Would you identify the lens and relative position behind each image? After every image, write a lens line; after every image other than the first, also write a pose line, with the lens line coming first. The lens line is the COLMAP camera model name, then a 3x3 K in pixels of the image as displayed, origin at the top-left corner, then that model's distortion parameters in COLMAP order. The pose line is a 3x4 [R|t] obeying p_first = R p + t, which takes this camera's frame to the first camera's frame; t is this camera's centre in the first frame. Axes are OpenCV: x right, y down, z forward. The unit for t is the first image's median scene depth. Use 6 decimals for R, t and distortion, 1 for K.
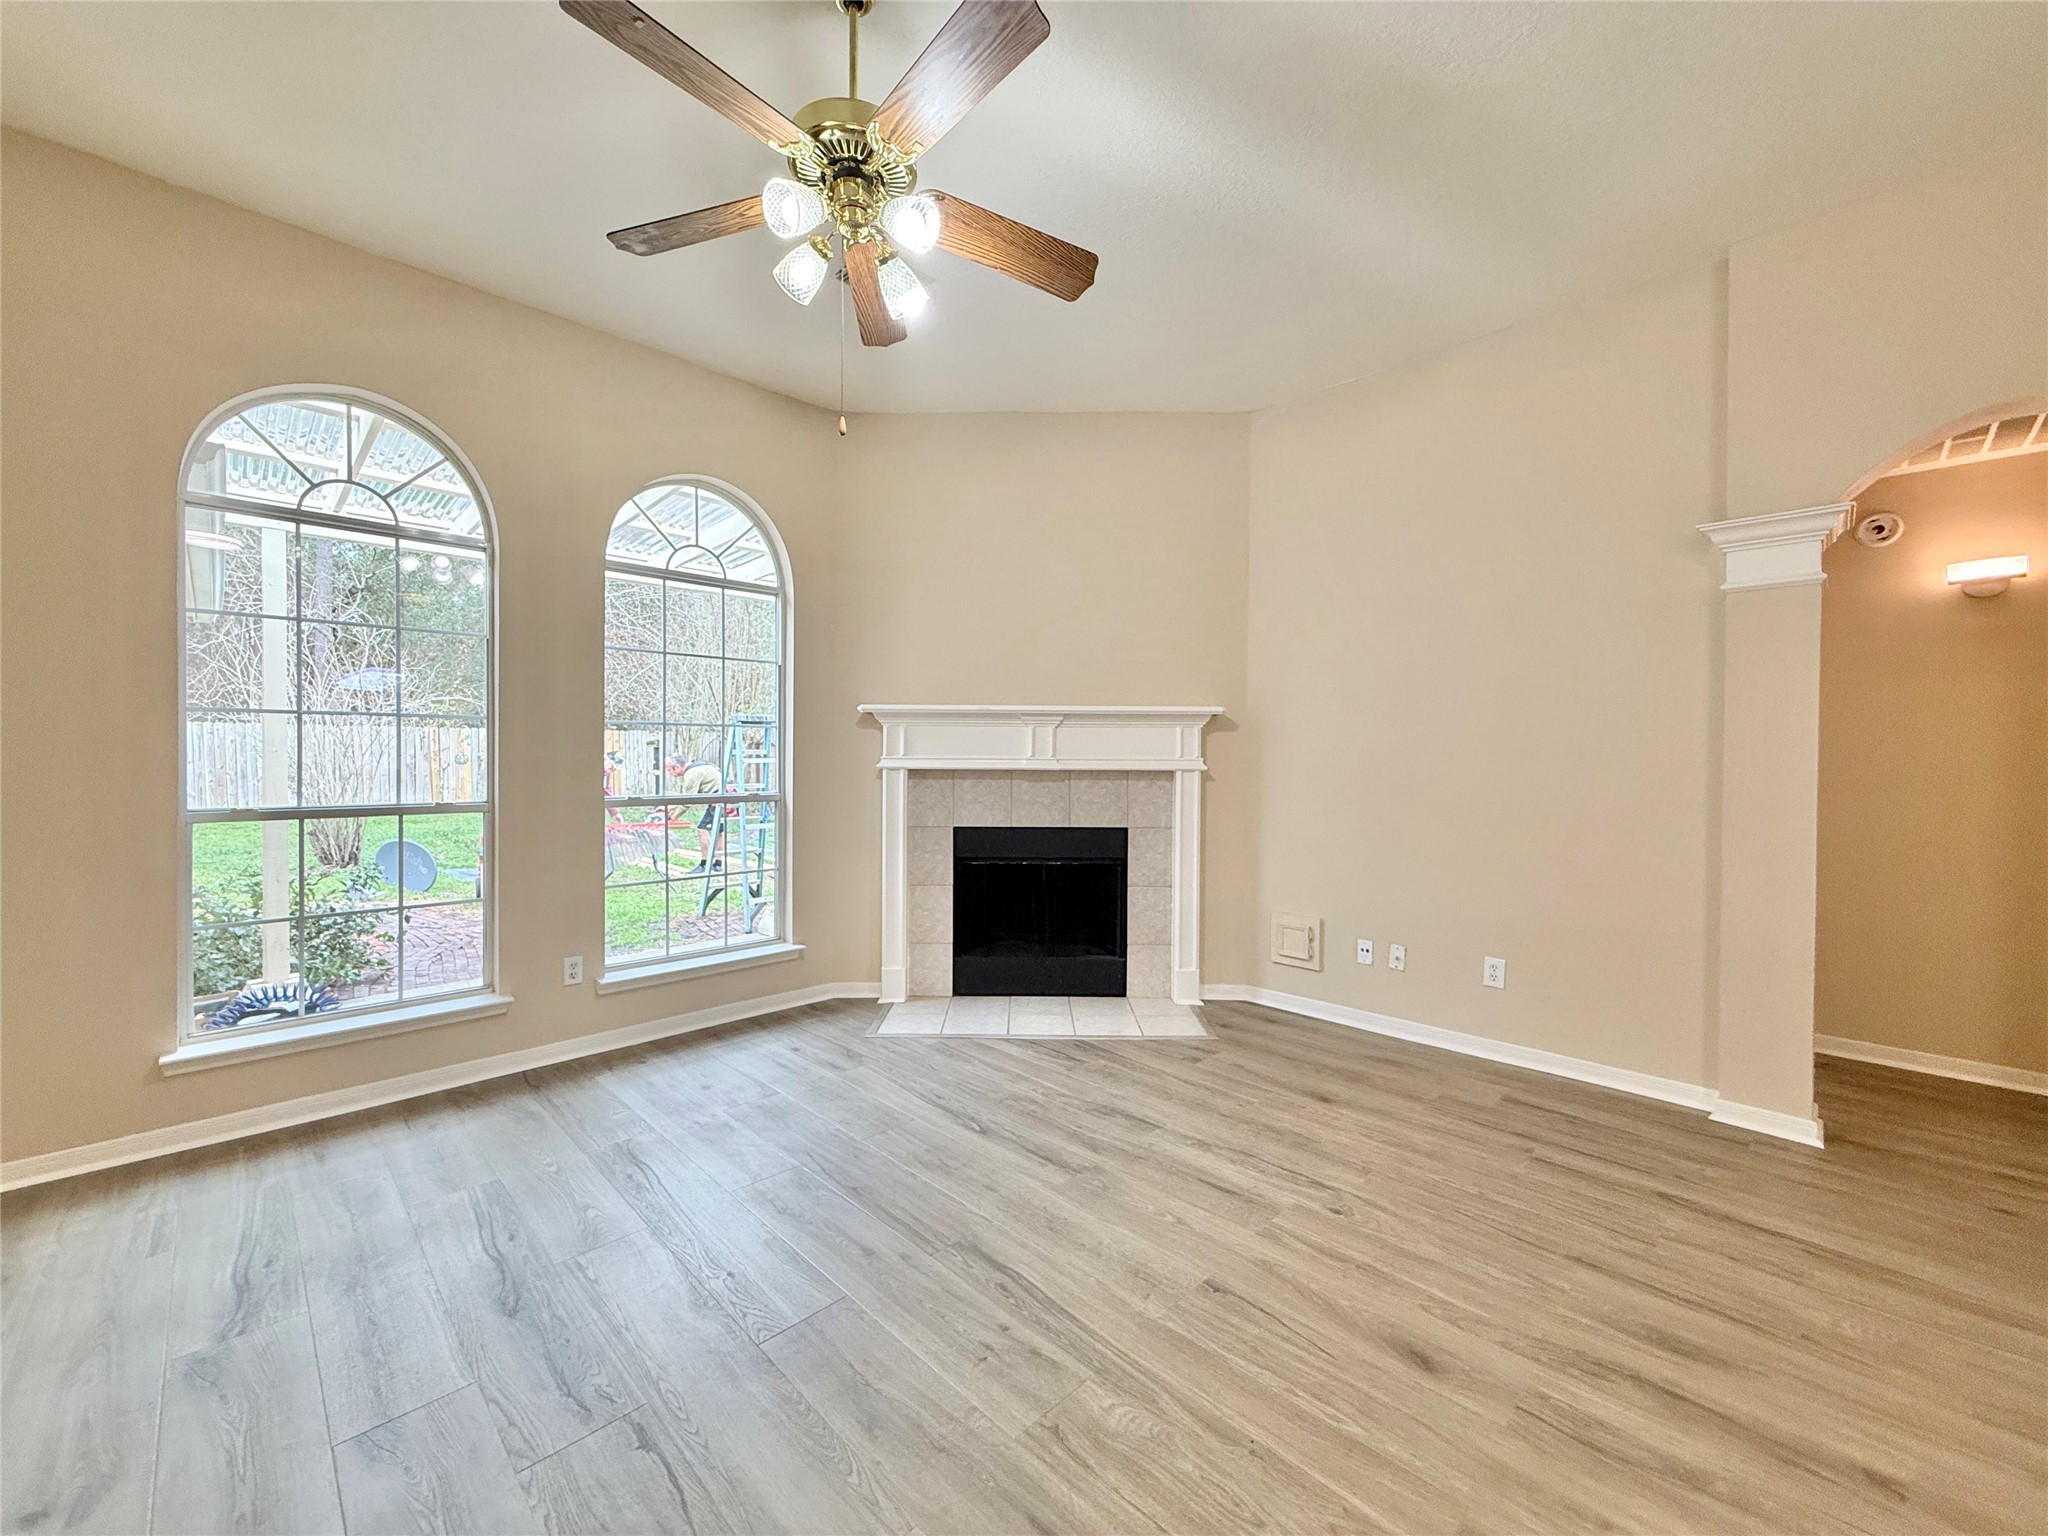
lens RADIAL K [[816.2, 0, 1020.4], [0, 816.2, 766.7], [0, 0, 1]] dist [0.000160, -0.000095]
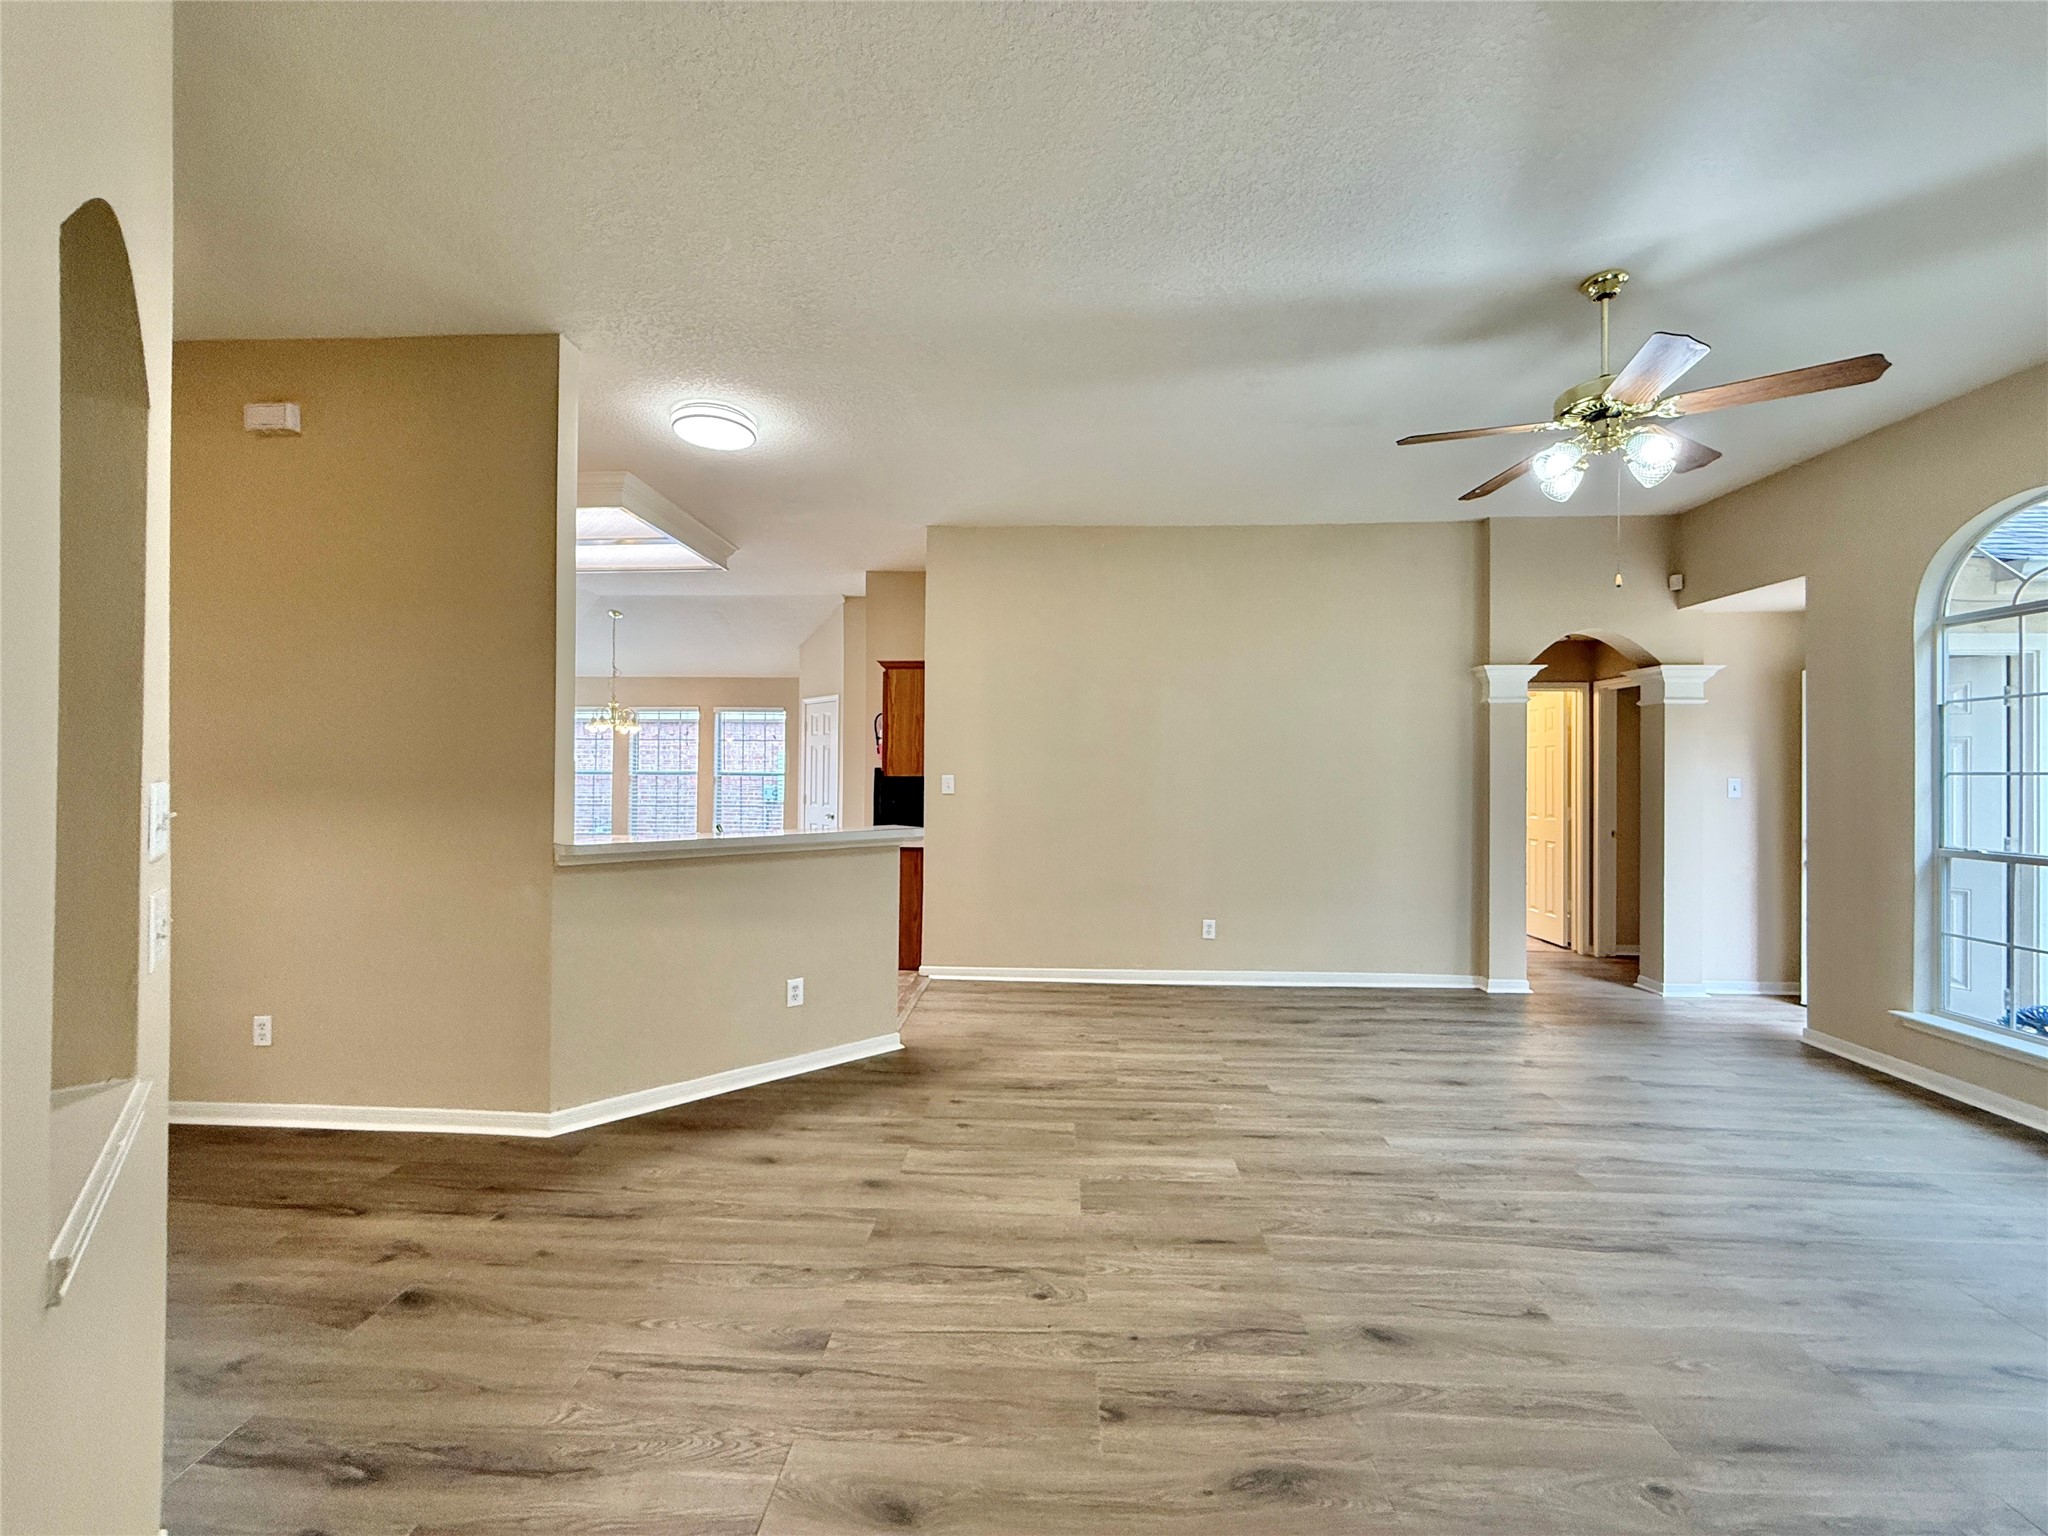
lens RADIAL K [[816.2, 0, 1020.4], [0, 816.2, 766.7], [0, 0, 1]] dist [0.000160, -0.000095]
pose [[-0.738071, -0.013854, -0.674581, 0.774569], [-0.018743, 0.999824, -0.000027, -0.038792], [0.674463, 0.012624, -0.738201, 0.695665]]
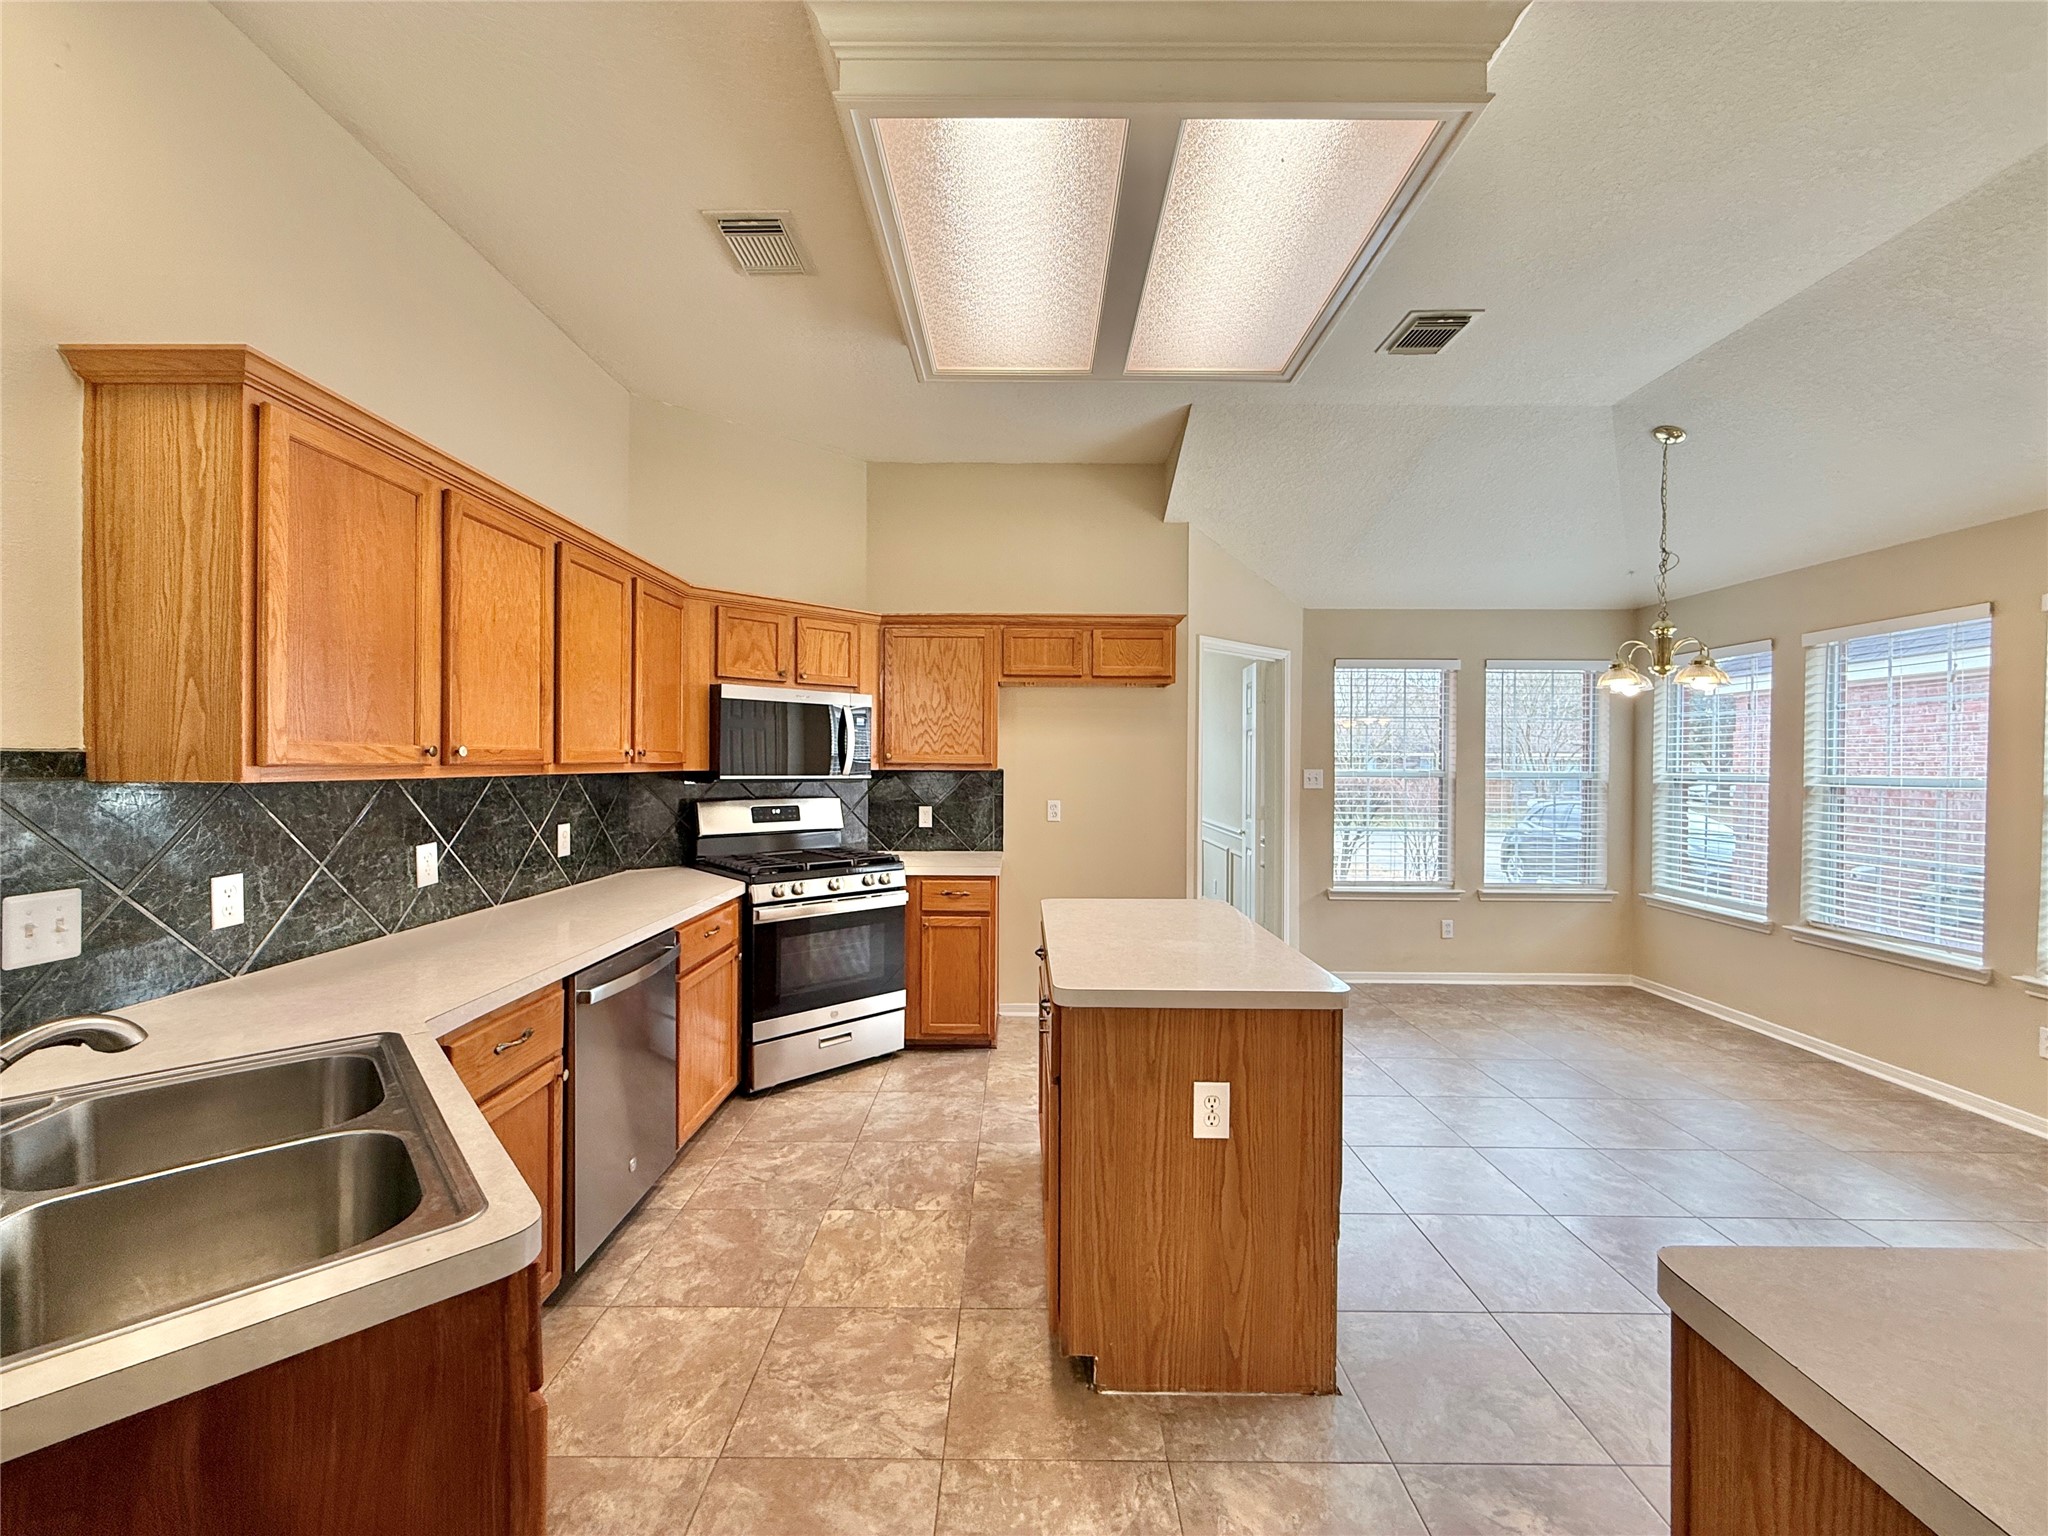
lens RADIAL K [[816.2, 0, 1020.4], [0, 816.2, 766.7], [0, 0, 1]] dist [0.000160, -0.000095]
pose [[-0.708187, -0.014565, 0.705874, -0.038948], [-0.000728, 0.999802, 0.019899, -0.038457], [-0.706024, 0.013579, -0.708058, -0.371101]]
